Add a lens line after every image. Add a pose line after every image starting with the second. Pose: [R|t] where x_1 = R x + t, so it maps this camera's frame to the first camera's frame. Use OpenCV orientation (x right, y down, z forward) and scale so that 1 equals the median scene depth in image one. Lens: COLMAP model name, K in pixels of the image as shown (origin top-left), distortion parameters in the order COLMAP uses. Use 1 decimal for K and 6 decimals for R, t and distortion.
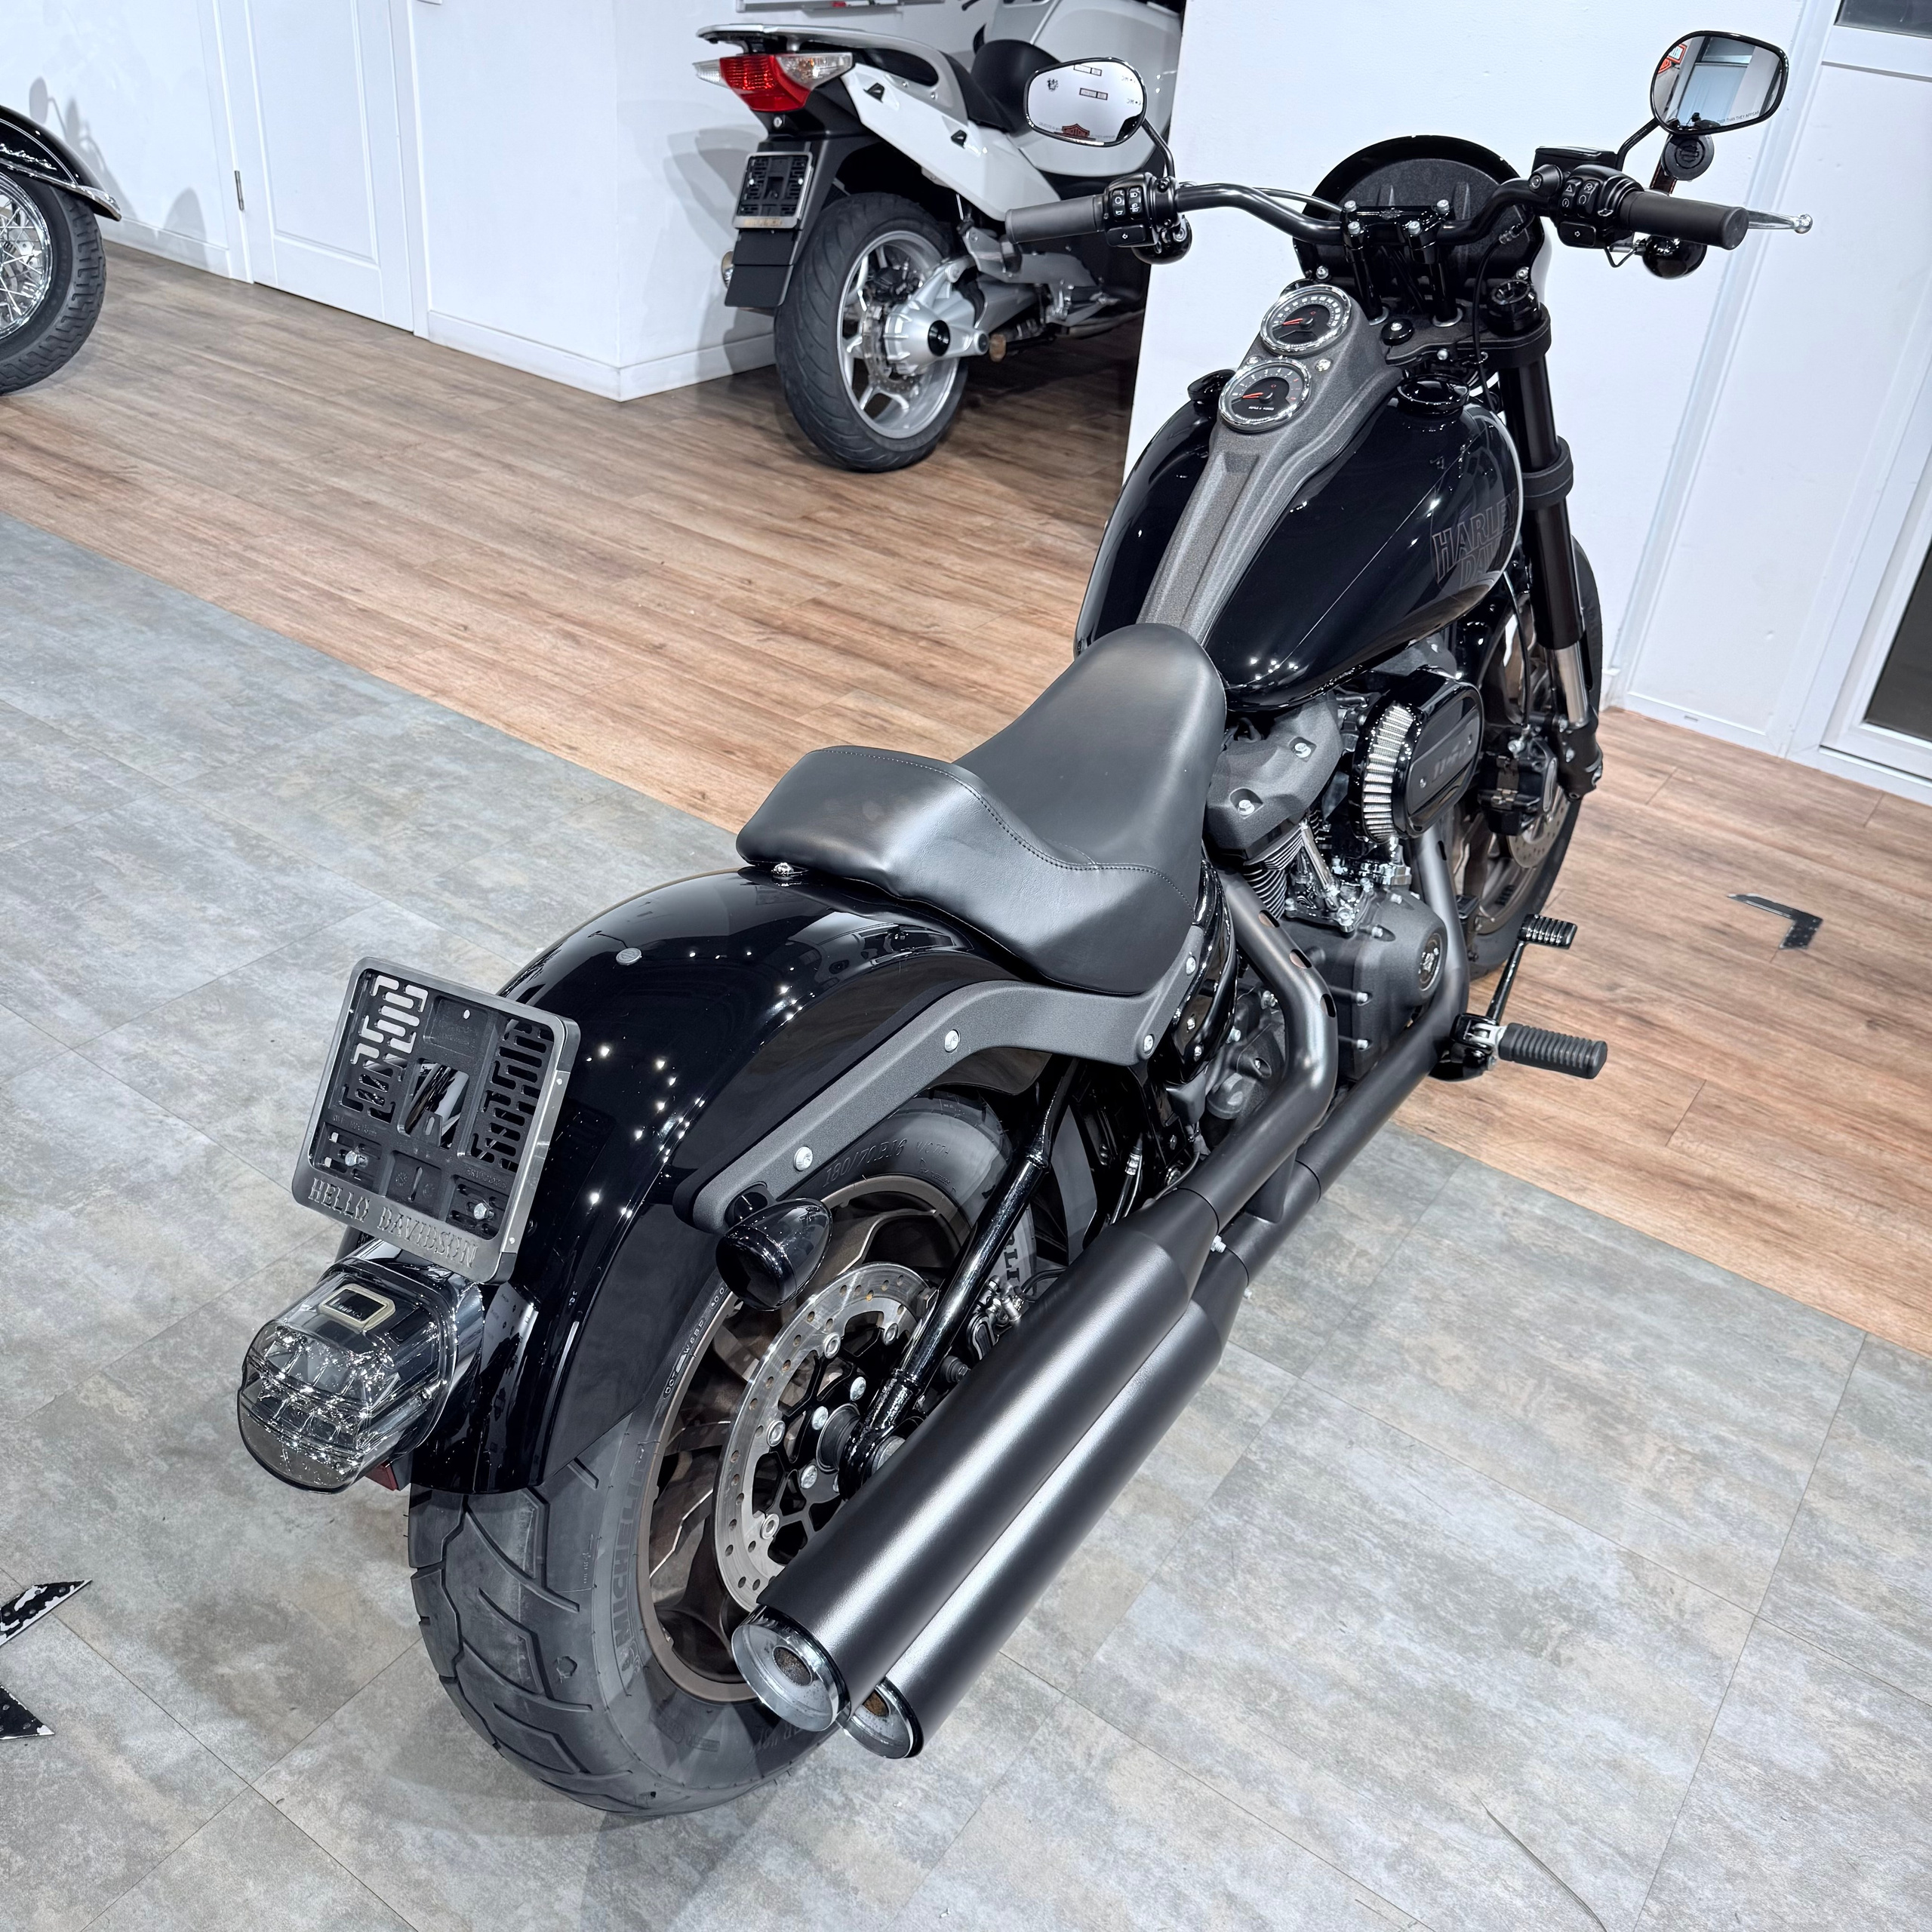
lens RADIAL K [[1821.2, 0, 967.6], [0, 1821.2, 973.5], [0, 0, 1]] dist [0.095741, -0.177388]
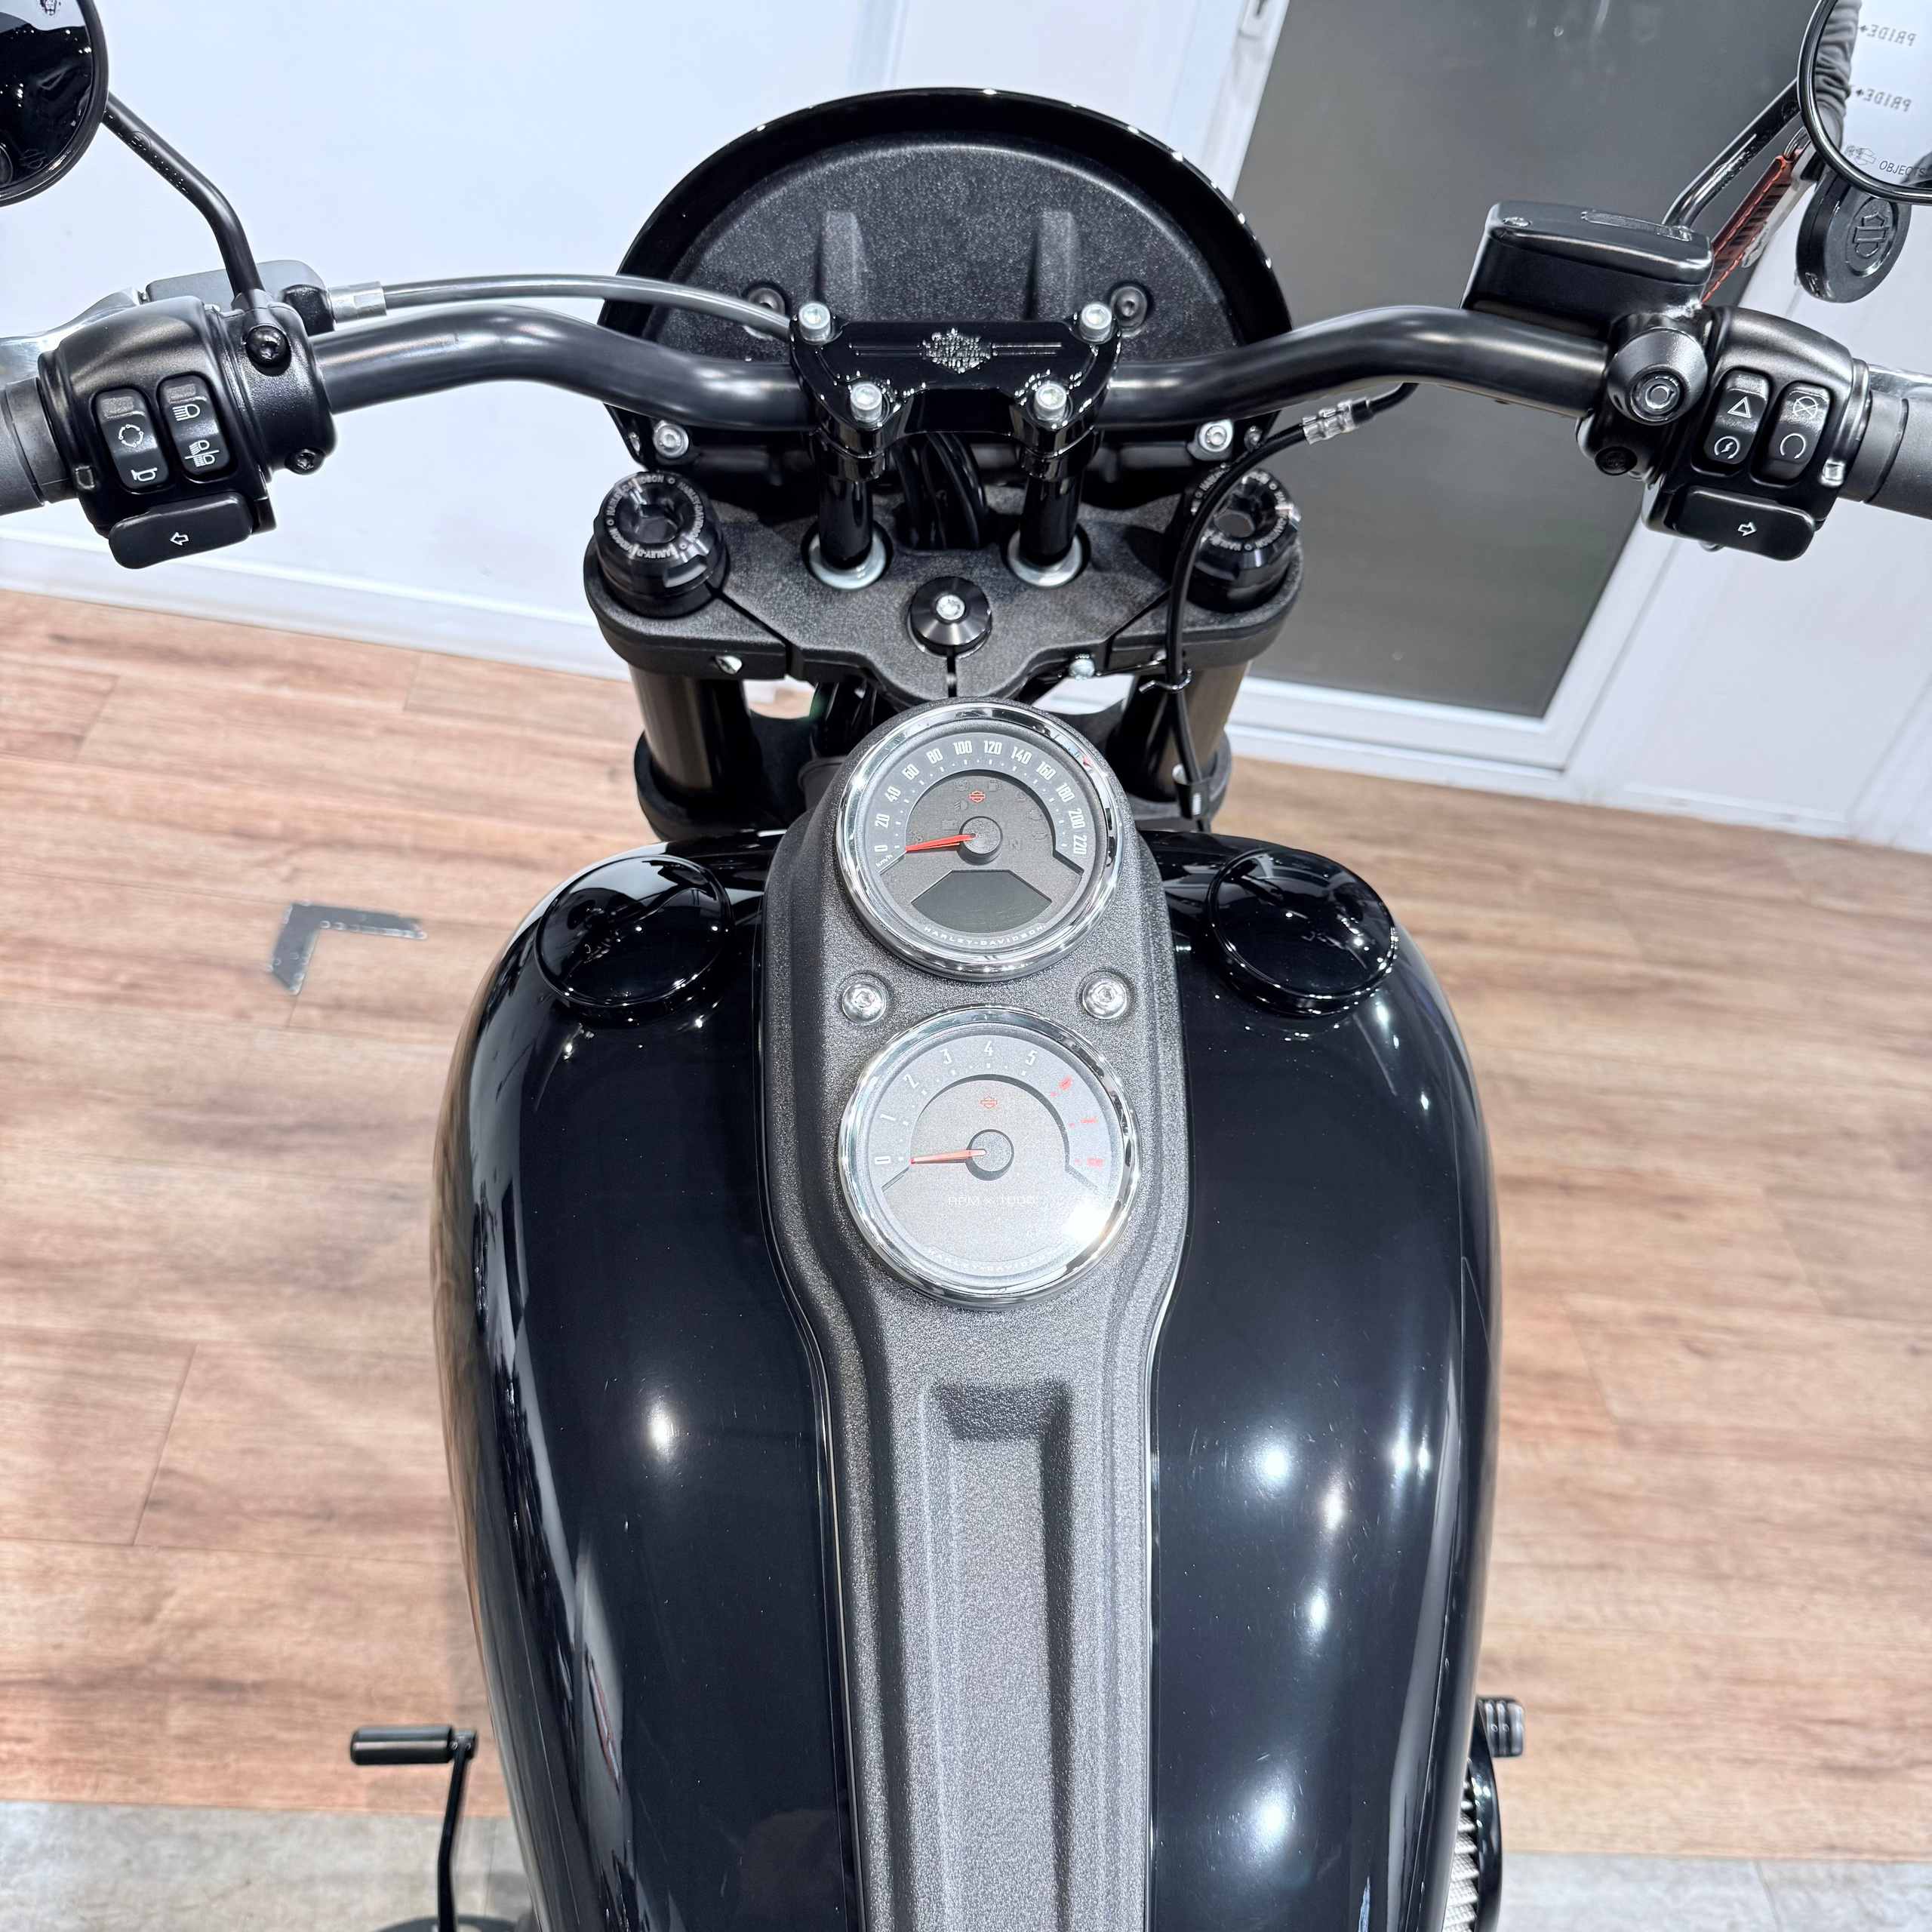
lens RADIAL K [[1800.1, 0, 966.0], [0, 1800.1, 966.0], [0, 0, 1]] dist [0.143014, -0.315191]
pose [[0.769015, -0.338475, 0.542265, 0.003270], [0.215558, 0.935933, 0.278504, -0.245882], [-0.601790, -0.097284, 0.792707, 0.441064]]
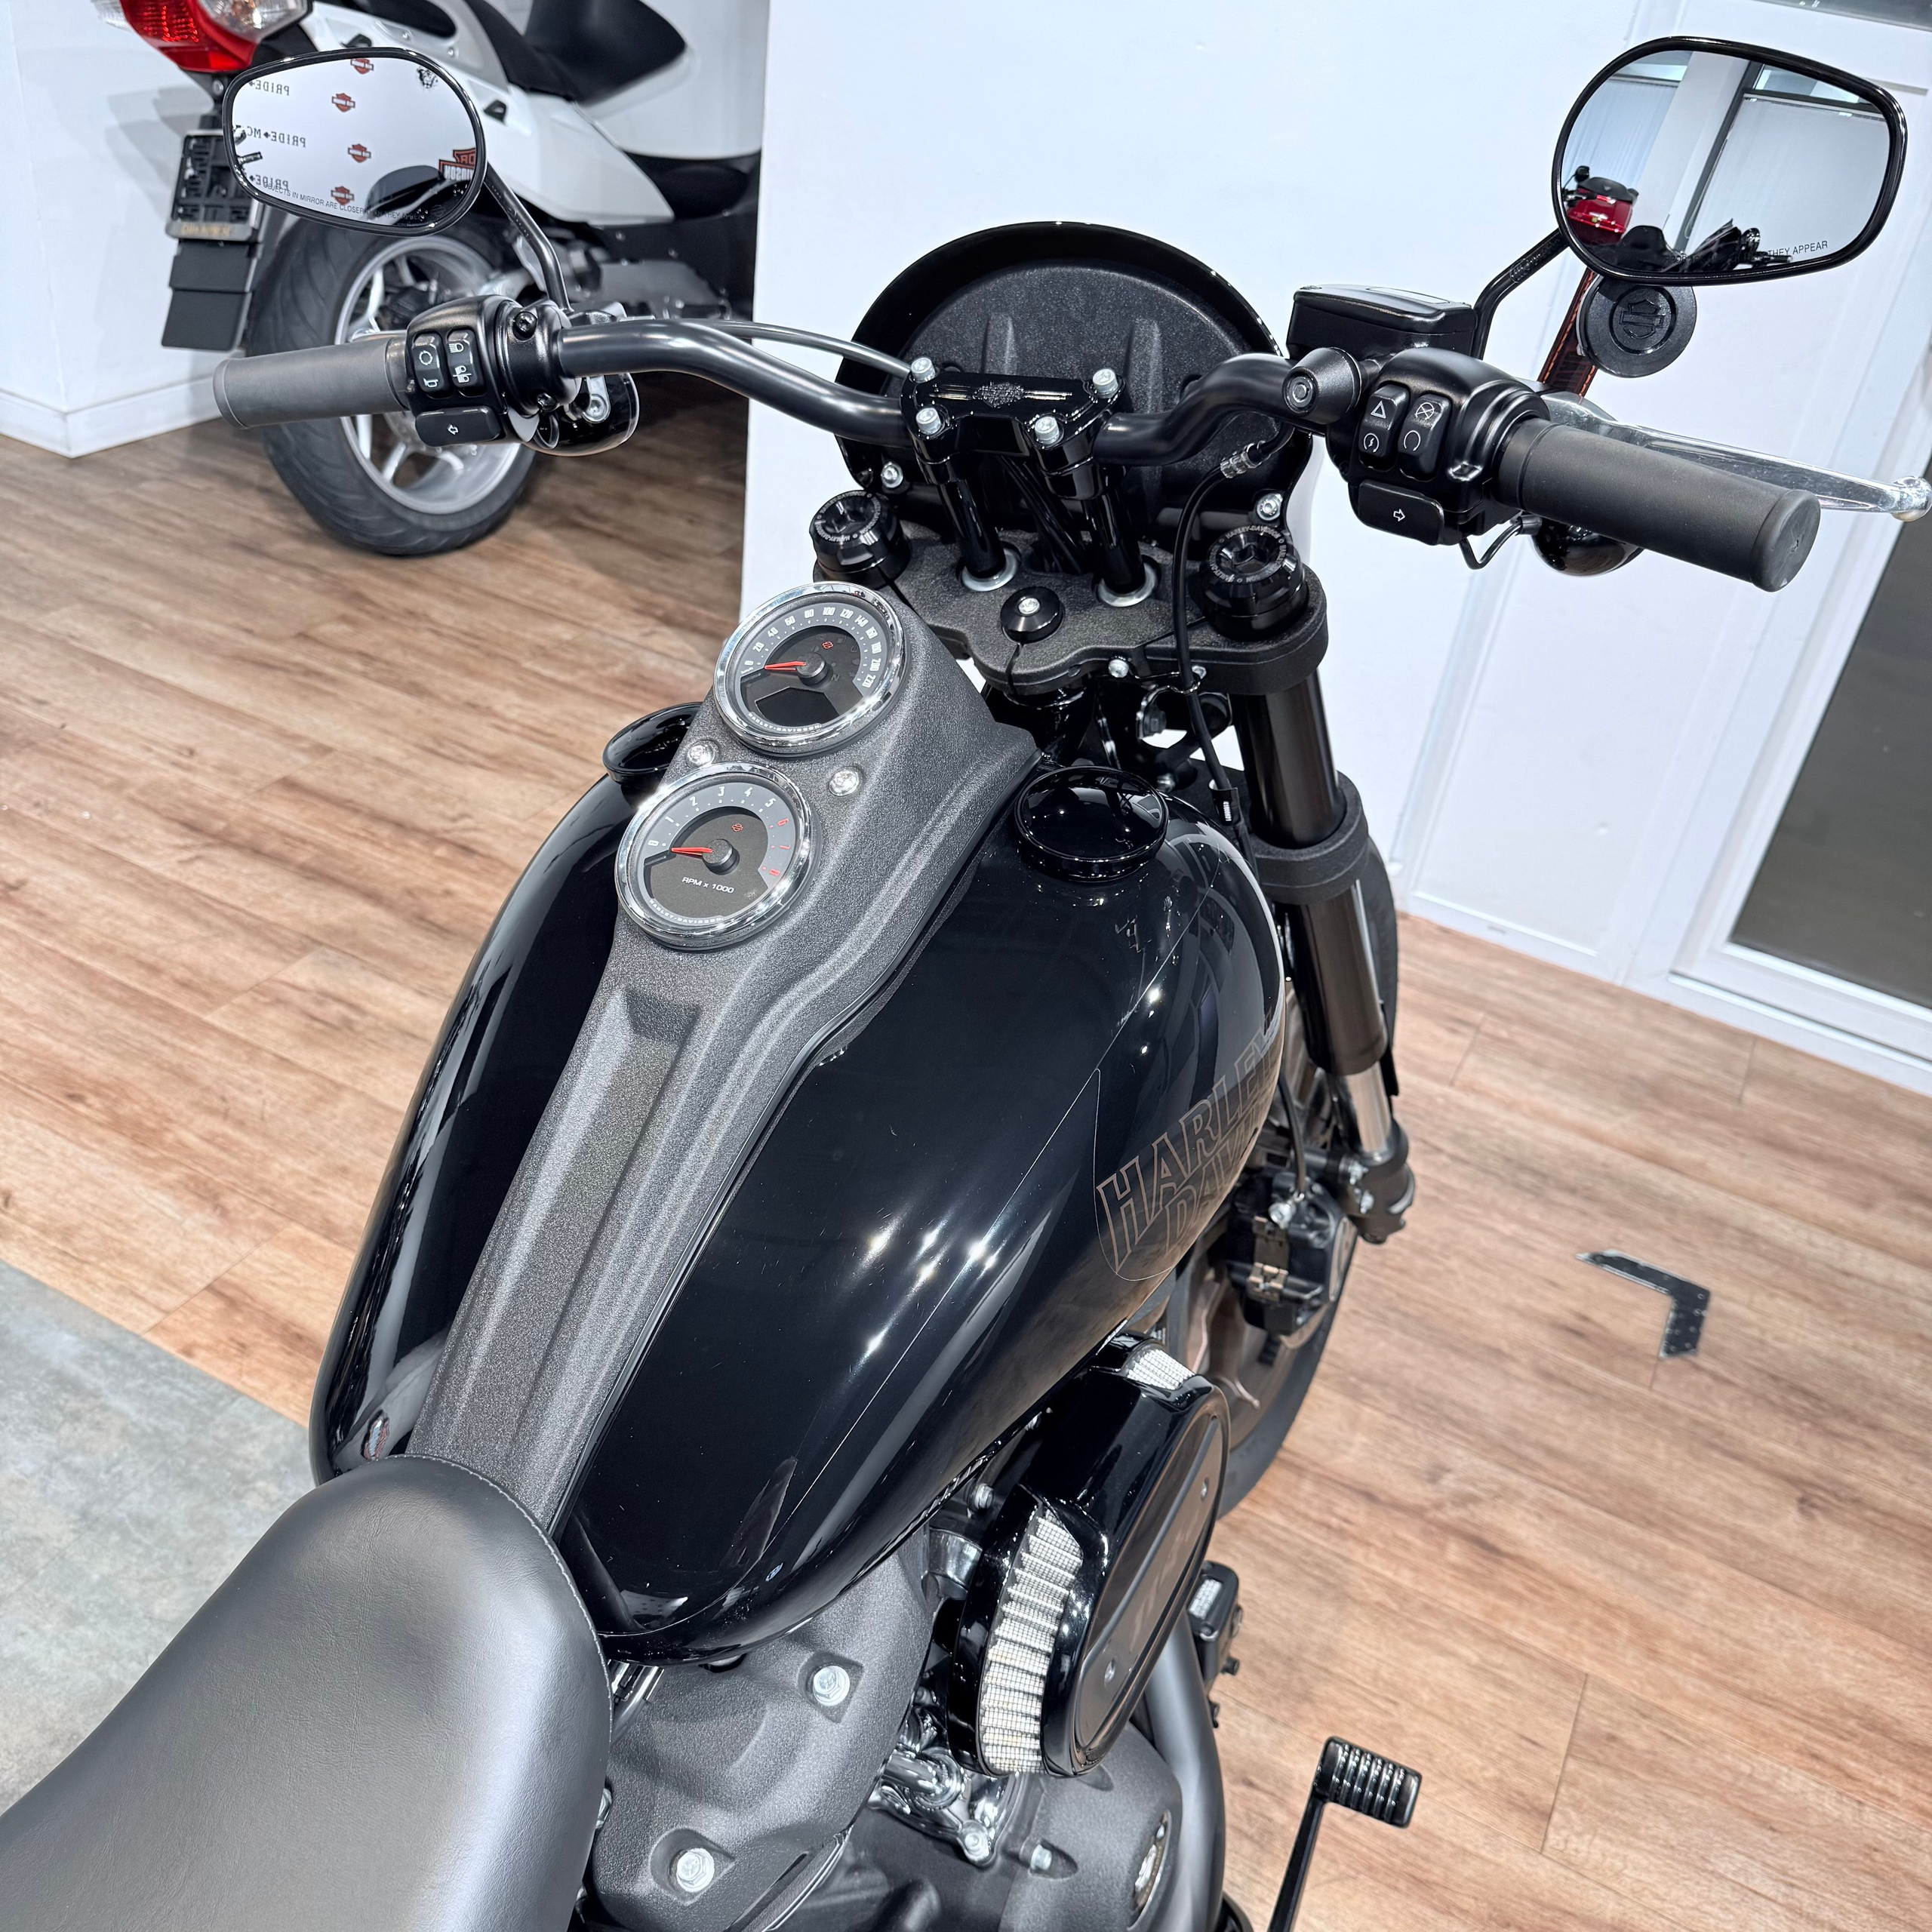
lens RADIAL K [[1814.7, 0, 966.0], [0, 1814.7, 966.0], [0, 0, 1]] dist [0.189677, -0.441339]
pose [[0.991175, -0.041649, 0.125845, 0.094723], [0.038181, 0.998825, 0.029844, -0.170960], [-0.126940, -0.024776, 0.991601, 0.320765]]
